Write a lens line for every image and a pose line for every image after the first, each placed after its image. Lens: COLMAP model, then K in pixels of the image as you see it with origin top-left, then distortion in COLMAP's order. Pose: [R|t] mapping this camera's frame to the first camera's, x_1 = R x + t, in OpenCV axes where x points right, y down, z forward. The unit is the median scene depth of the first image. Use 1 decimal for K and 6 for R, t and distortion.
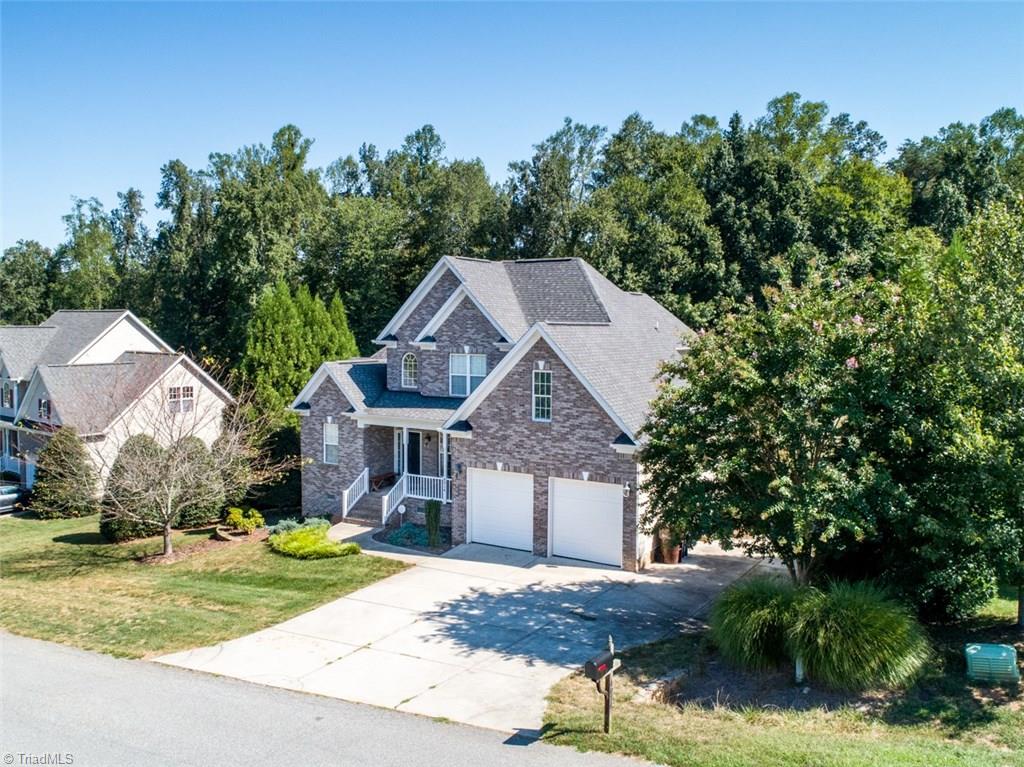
lens RADIAL K [[758.6, 0, 502.0], [0, 758.6, 386.2], [0, 0, 1]] dist [-0.014230, -0.006175]
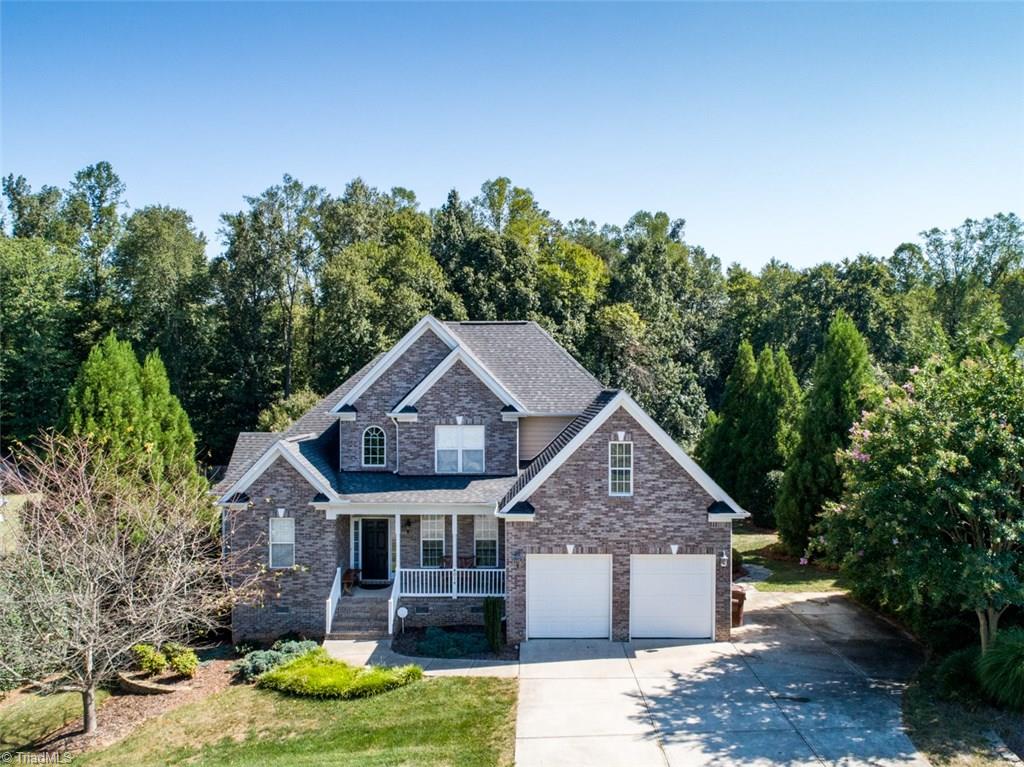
lens RADIAL K [[729.7, 0, 512.0], [0, 729.7, 409.9], [0, 0, 1]] dist [-0.007950, -0.006468]
pose [[0.880292, -0.023153, 0.473867, -0.459682], [0.045293, 0.998348, -0.035362, -0.031760], [-0.472265, 0.052592, 0.879886, 0.250394]]
